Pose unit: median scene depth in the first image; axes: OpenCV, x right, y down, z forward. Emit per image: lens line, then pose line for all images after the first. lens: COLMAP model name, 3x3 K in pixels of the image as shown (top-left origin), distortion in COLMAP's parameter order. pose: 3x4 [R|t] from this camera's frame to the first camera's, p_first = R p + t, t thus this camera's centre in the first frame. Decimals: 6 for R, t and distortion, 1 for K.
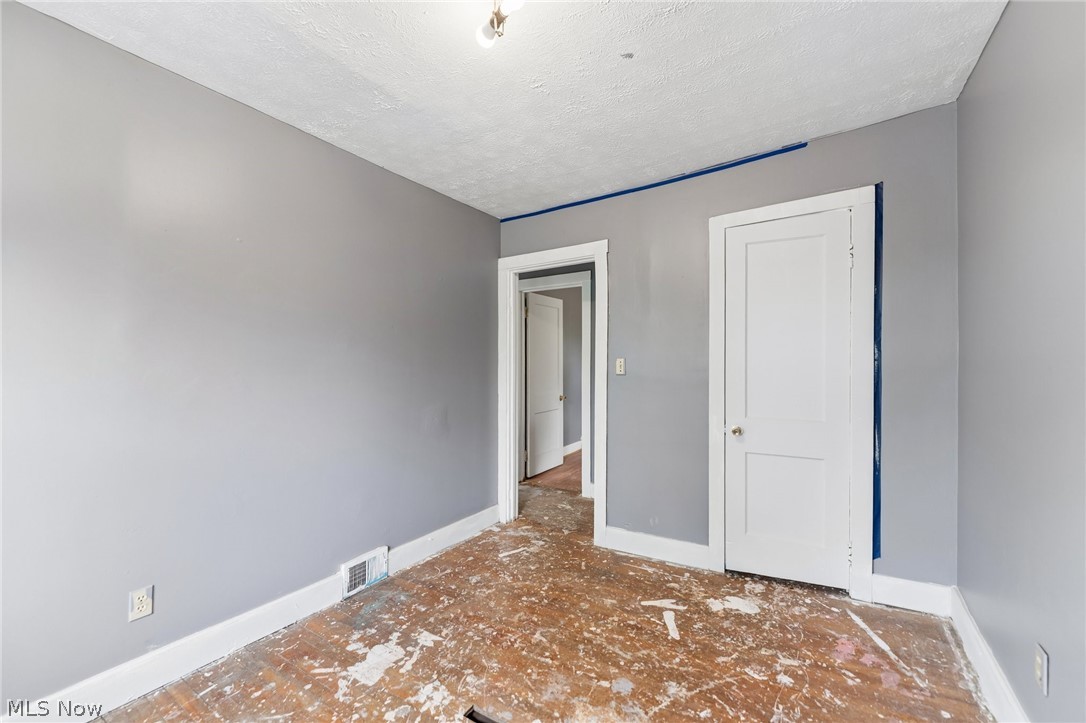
lens RADIAL K [[439.5, 0, 537.6], [0, 439.5, 364.1], [0, 0, 1]] dist [0.001815, -0.000177]
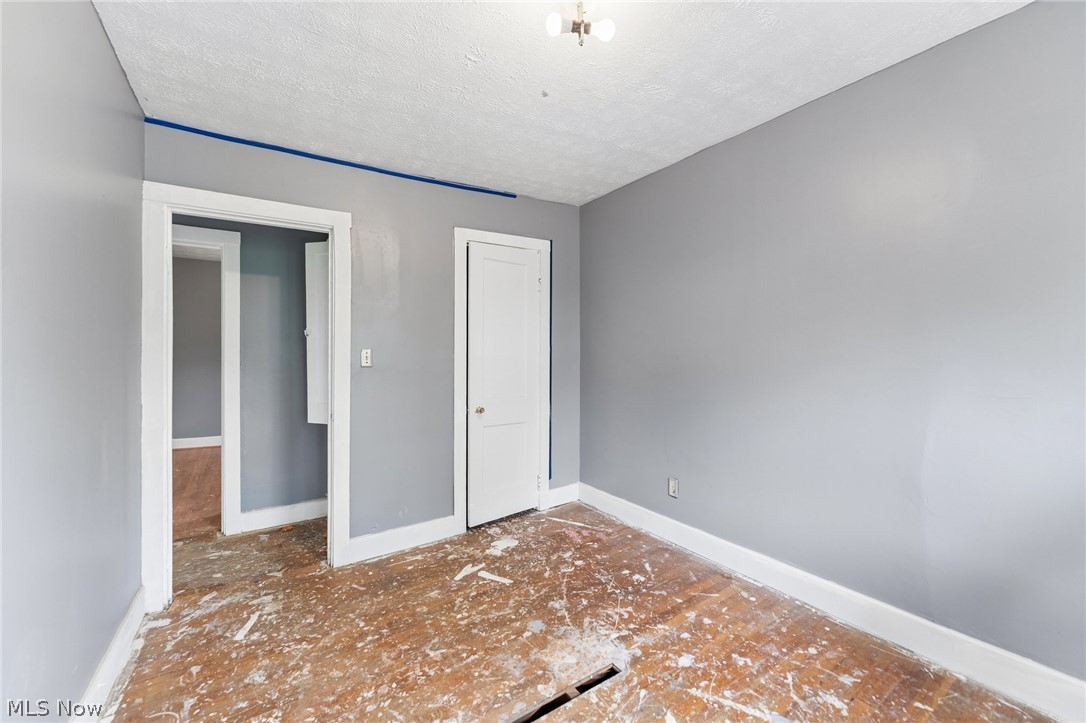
lens RADIAL K [[439.5, 0, 548.7], [0, 439.5, 363.0], [0, 0, 1]] dist [0.001815, -0.000177]
pose [[0.393534, -0.008329, 0.919273, -0.676853], [0.003891, 0.999965, 0.007394, 0.014743], [-0.919302, 0.000667, 0.393552, 0.393891]]
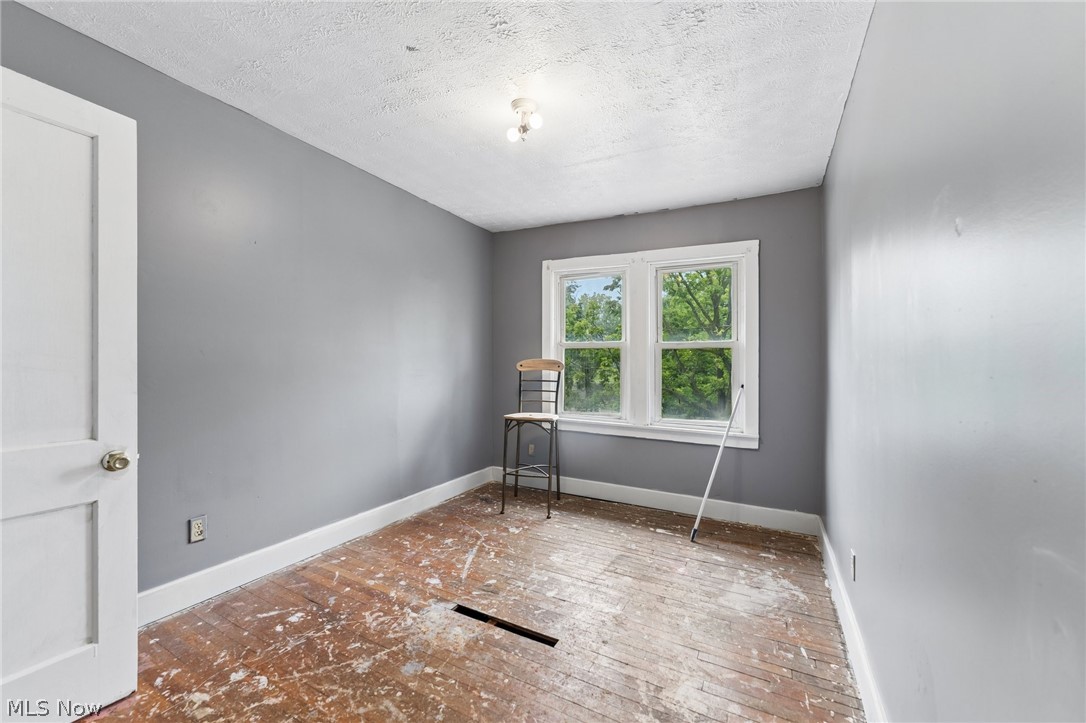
lens RADIAL K [[439.5, 0, 533.0], [0, 439.5, 360.1], [0, 0, 1]] dist [0.001815, -0.000177]
pose [[-0.996863, -0.004563, -0.079011, 0.000889], [-0.004973, 0.999975, 0.004991, 0.017525], [0.078987, 0.005368, -0.996861, 1.571178]]
